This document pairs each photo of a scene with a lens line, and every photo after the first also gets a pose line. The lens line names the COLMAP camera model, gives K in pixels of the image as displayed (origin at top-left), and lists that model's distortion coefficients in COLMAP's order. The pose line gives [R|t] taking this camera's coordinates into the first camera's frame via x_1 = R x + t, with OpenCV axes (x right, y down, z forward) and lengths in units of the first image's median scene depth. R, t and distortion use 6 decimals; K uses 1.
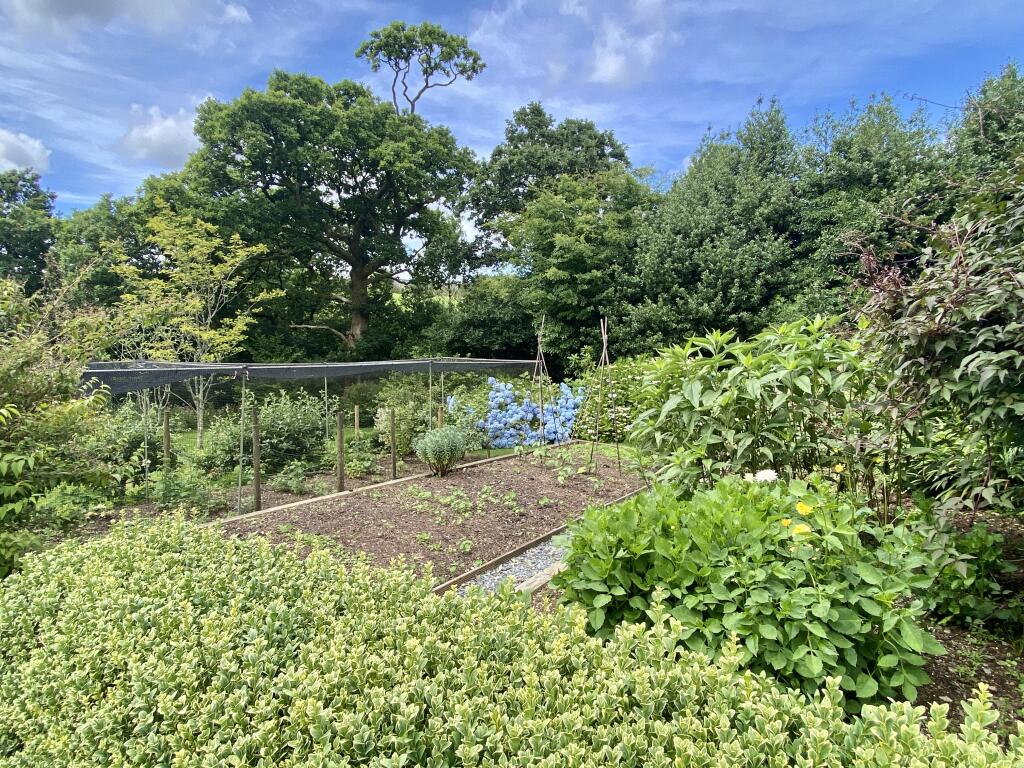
lens RADIAL K [[557.0, 0, 506.1], [0, 557.0, 398.4], [0, 0, 1]] dist [-0.003329, -0.005657]
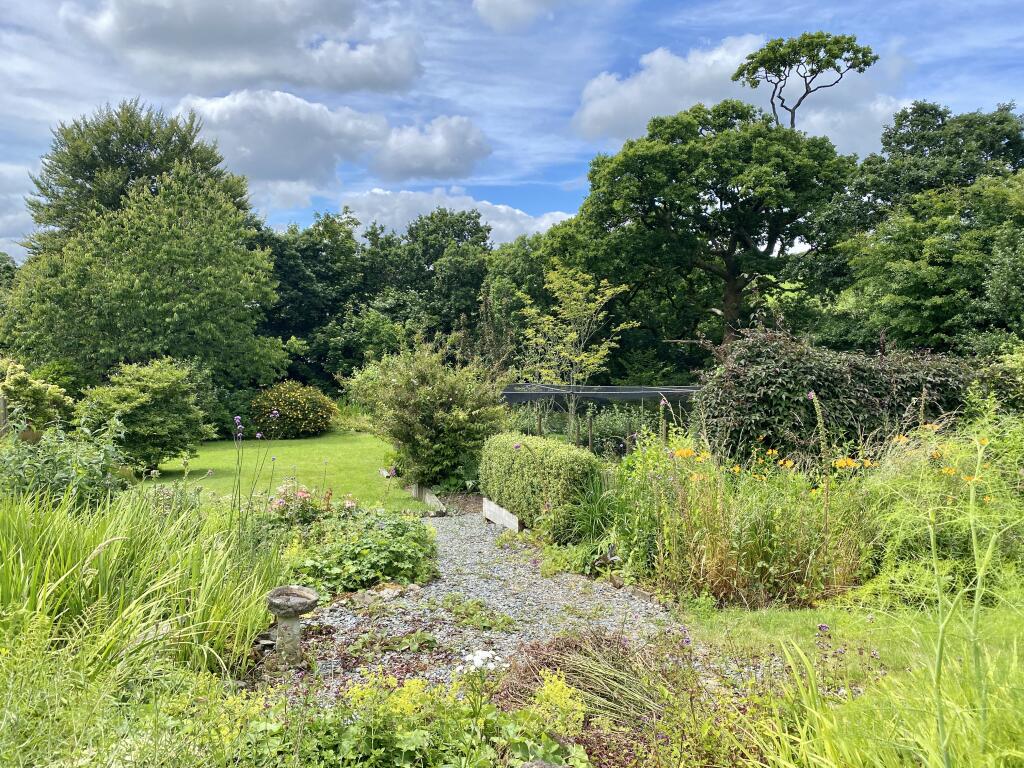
lens RADIAL K [[777.2, 0, 504.6], [0, 777.2, 381.3], [0, 0, 1]] dist [0.056238, -0.065346]
pose [[0.799910, 0.038777, -0.598866, 0.358436], [-0.064265, 0.997707, -0.021237, -0.009939], [0.596669, 0.055473, 0.800568, -0.479451]]
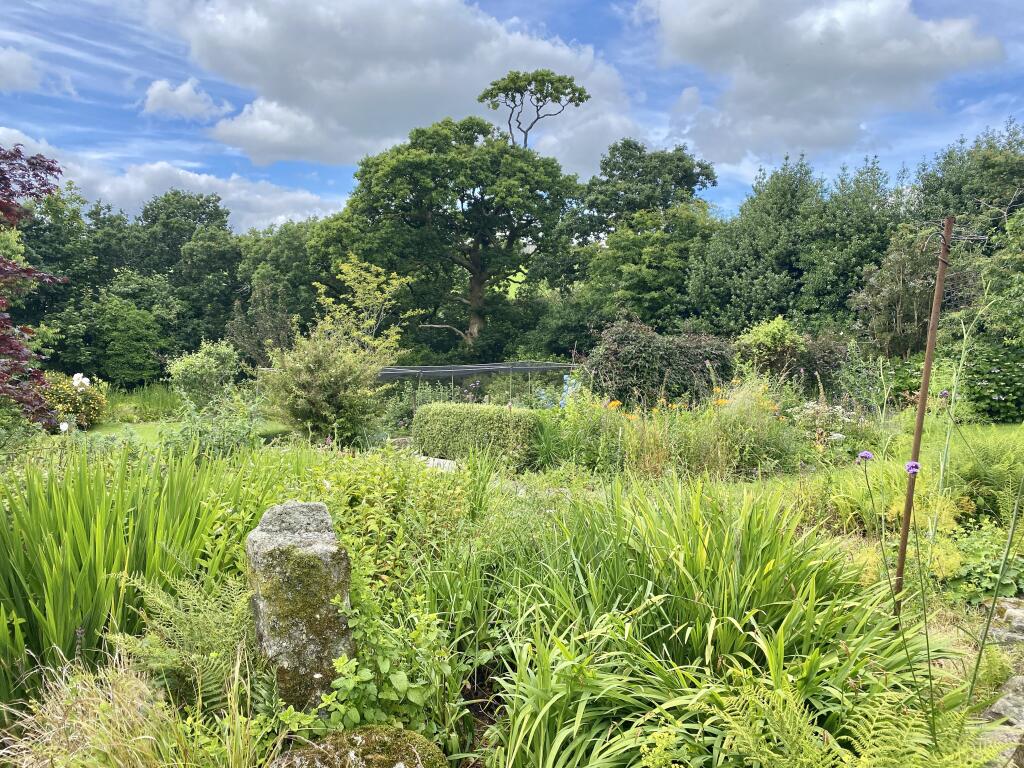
lens RADIAL K [[777.2, 0, 492.6], [0, 777.2, 384.0], [0, 0, 1]] dist [0.056238, -0.065346]
pose [[0.971003, 0.018335, -0.238365, 0.218111], [-0.021723, 0.999697, -0.011594, 0.009878], [0.238080, 0.016436, 0.971107, -0.783846]]
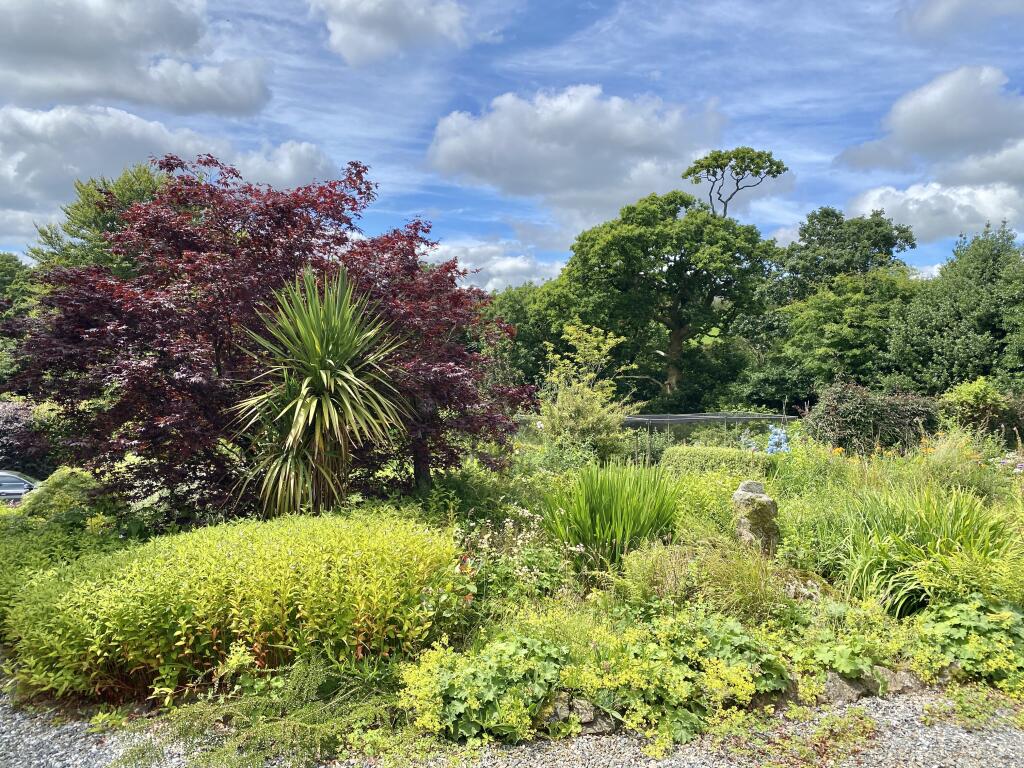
lens RADIAL K [[777.2, 0, 507.5], [0, 777.2, 384.6], [0, 0, 1]] dist [0.056238, -0.065346]
pose [[0.905272, 0.010501, -0.424702, 0.194477], [-0.041107, 0.997169, -0.062966, 0.015060], [0.422838, 0.074460, 0.903141, -1.068731]]
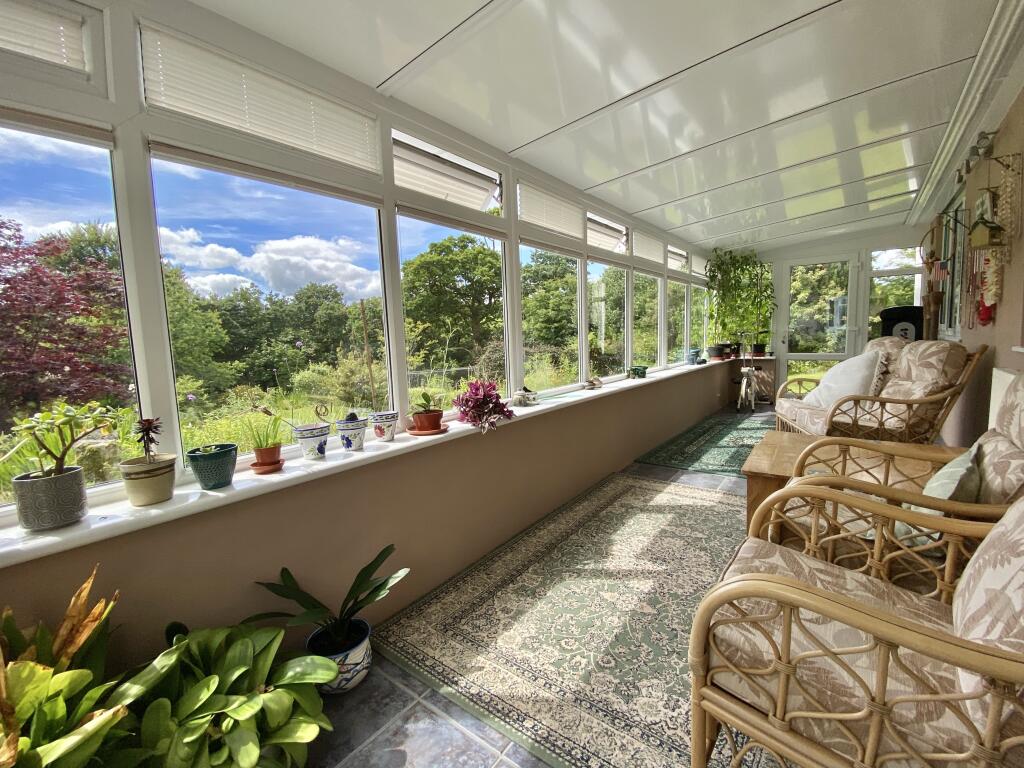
lens RADIAL K [[434.9, 0, 520.9], [0, 434.9, 383.9], [0, 0, 1]] dist [0.025266, -0.000045]
pose [[0.968864, -0.038295, -0.244613, 0.439209], [0.040284, 0.999183, 0.003133, 0.018159], [0.244293, -0.012890, 0.969616, -0.816883]]
